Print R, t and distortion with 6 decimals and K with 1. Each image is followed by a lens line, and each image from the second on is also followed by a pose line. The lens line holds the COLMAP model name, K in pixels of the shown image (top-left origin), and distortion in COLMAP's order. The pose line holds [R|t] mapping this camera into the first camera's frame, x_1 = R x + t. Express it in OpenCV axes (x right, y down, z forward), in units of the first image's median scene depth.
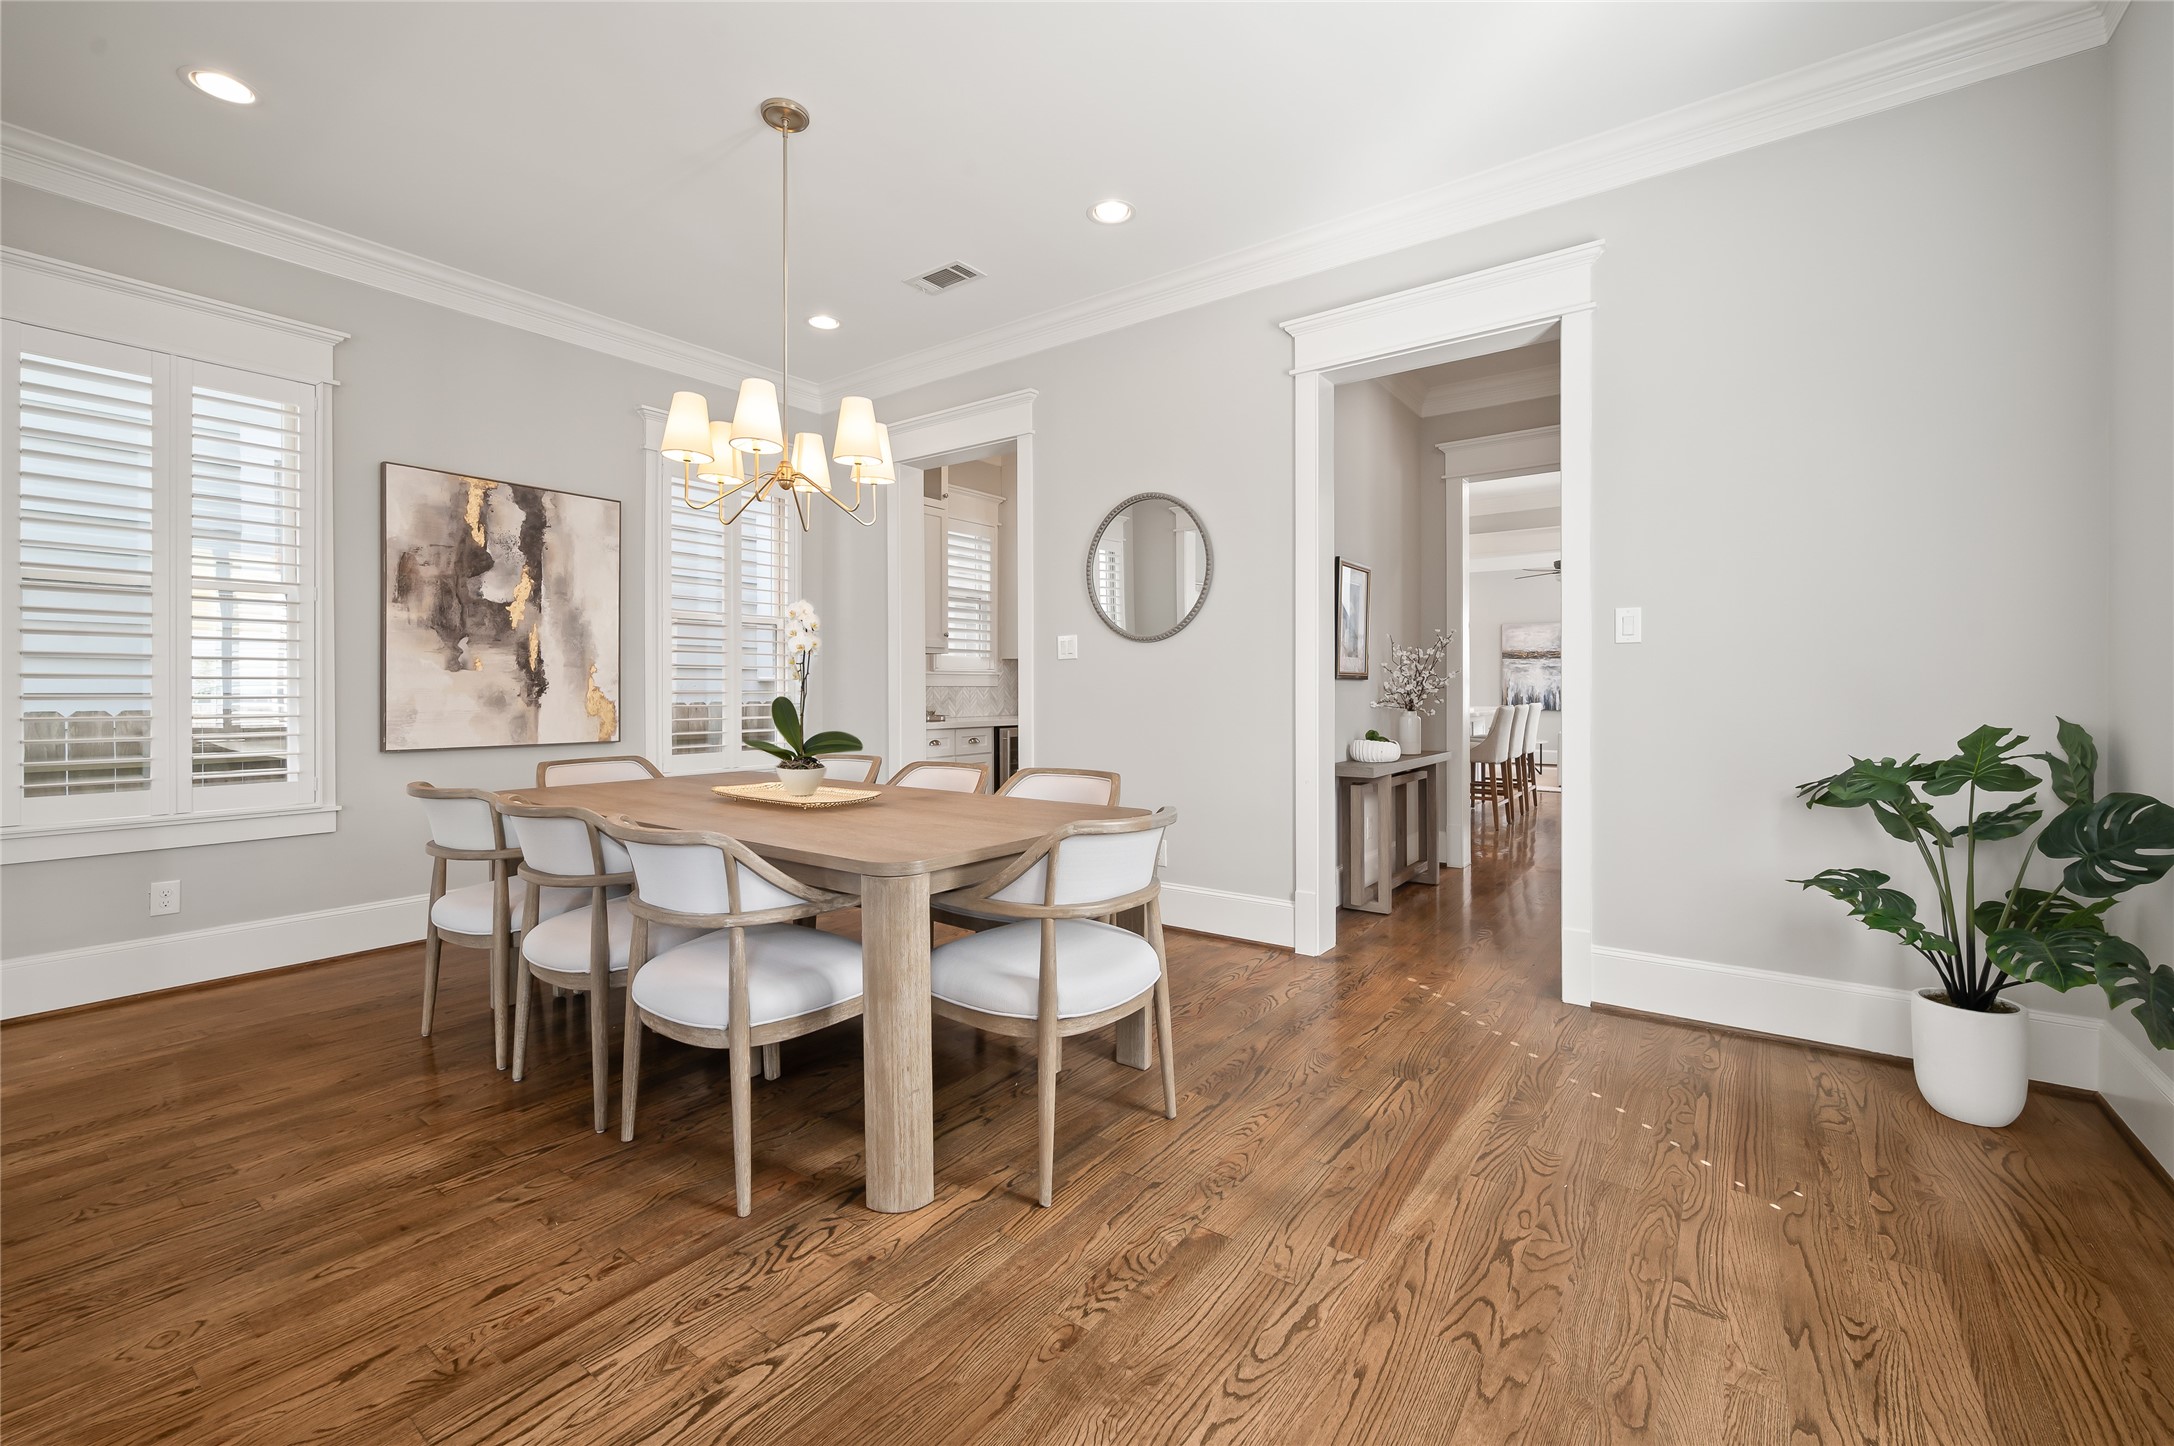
lens RADIAL K [[904.4, 0, 1086.8], [0, 904.4, 707.4], [0, 0, 1]] dist [-0.000180, -0.000073]
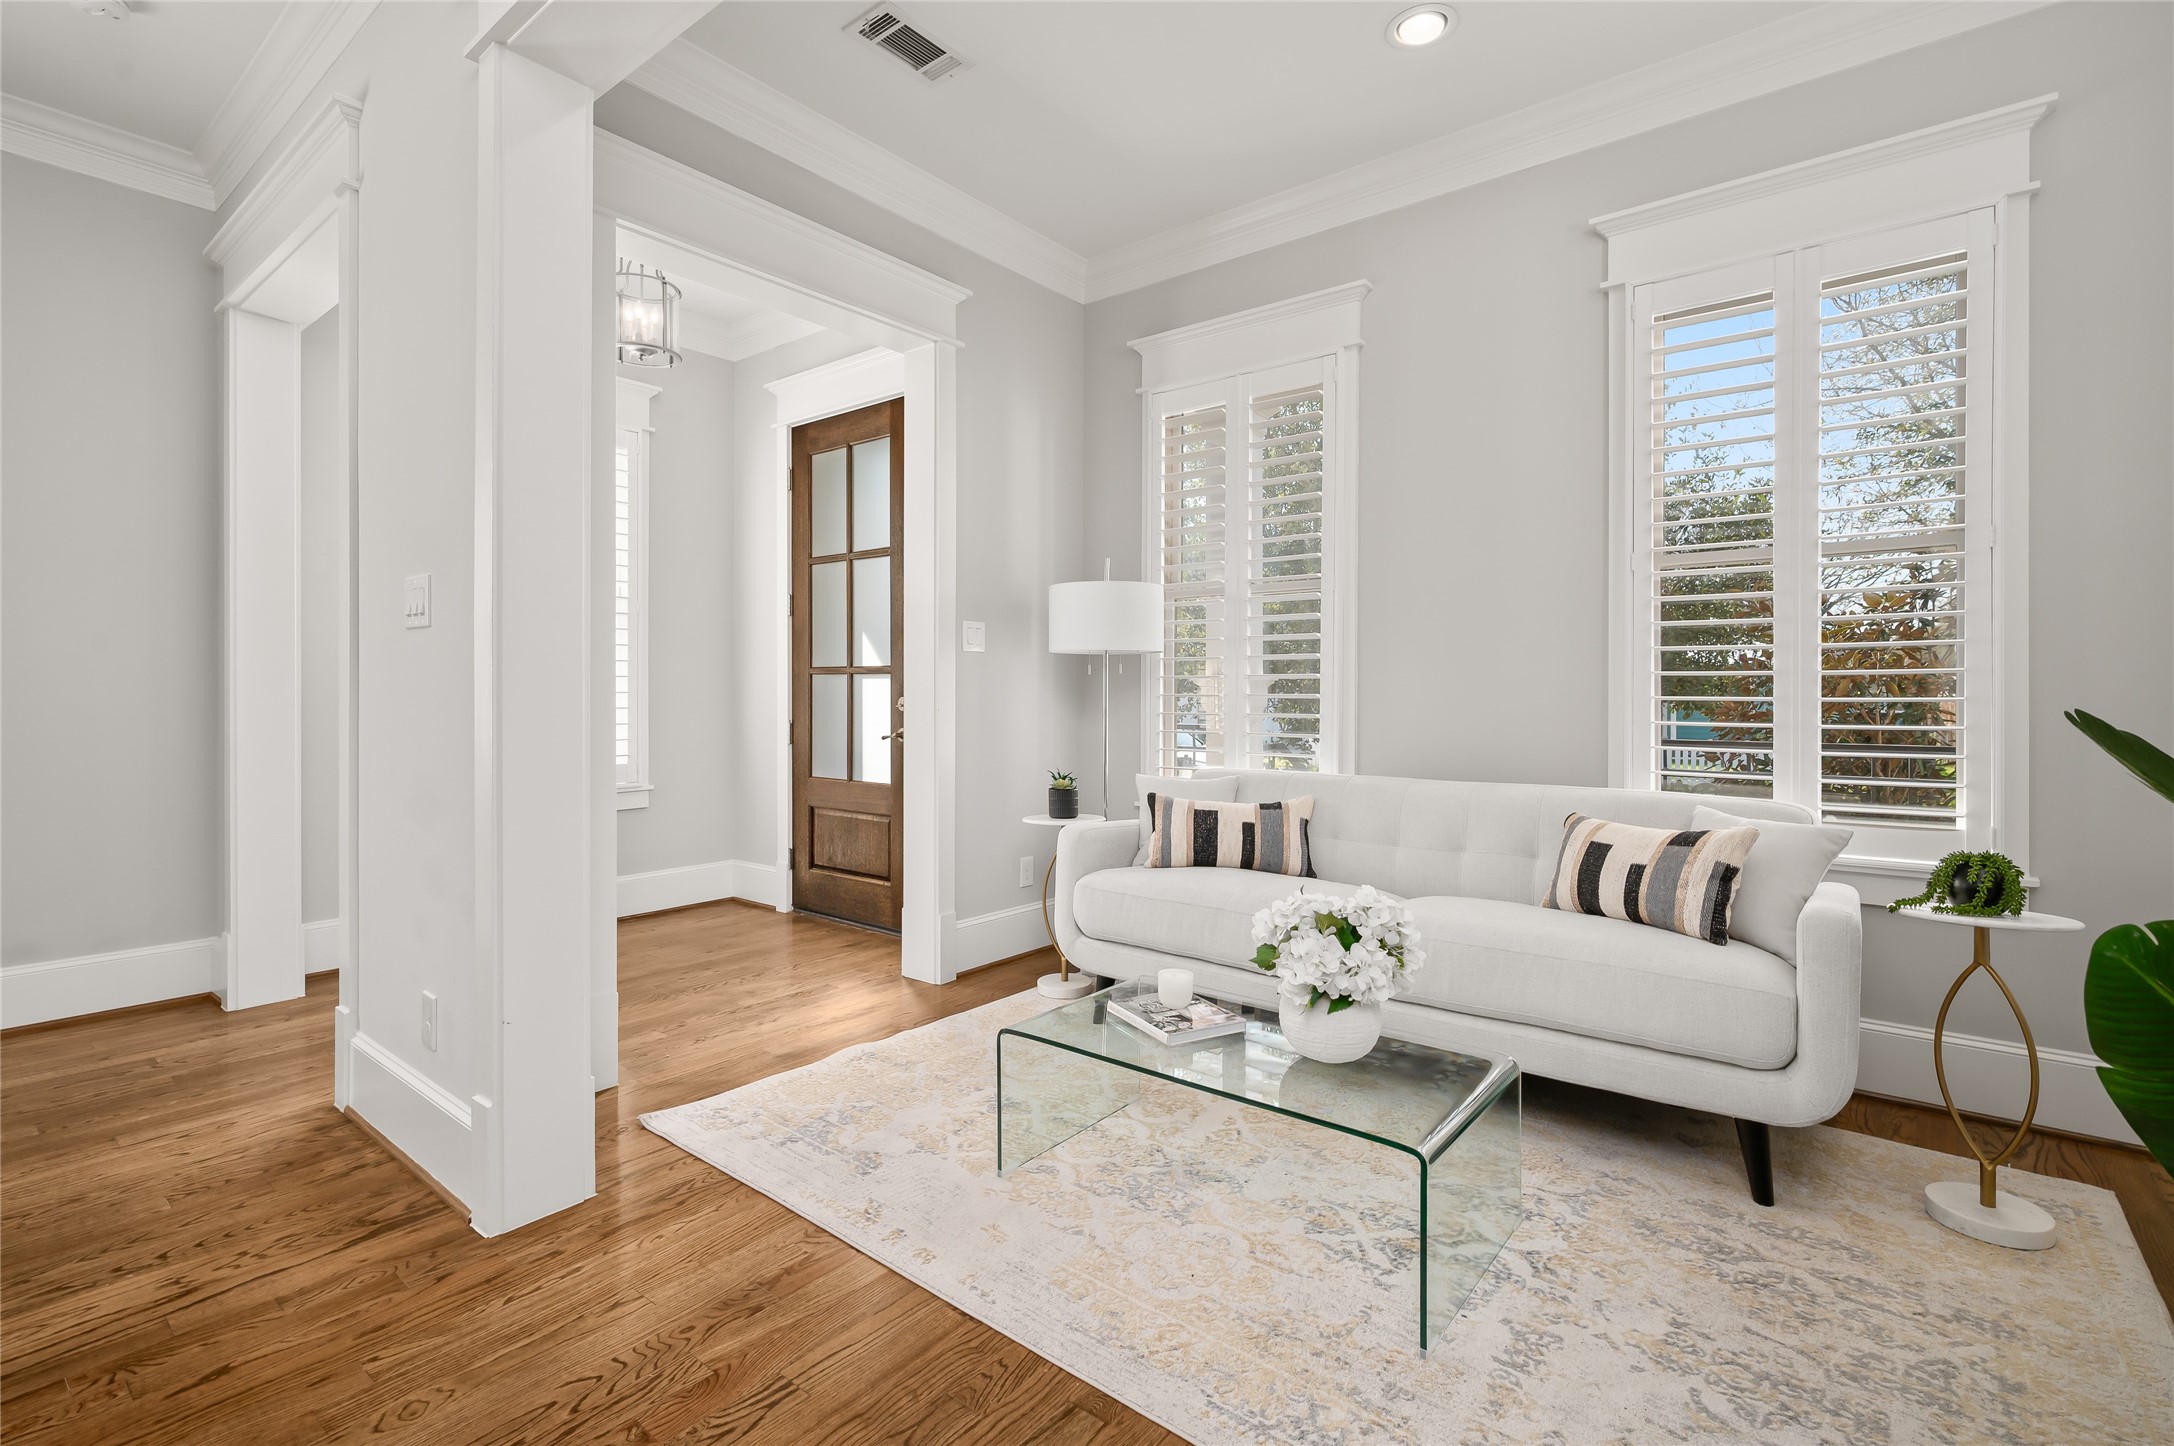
lens RADIAL K [[992.4, 0, 1085.9], [0, 992.4, 709.2], [0, 0, 1]] dist [-0.000102, -0.000127]
pose [[-0.999211, -0.000861, 0.039707, -1.800326], [-0.000242, 0.999879, 0.015573, -0.012399], [-0.039716, 0.015551, -0.999090, 2.029163]]
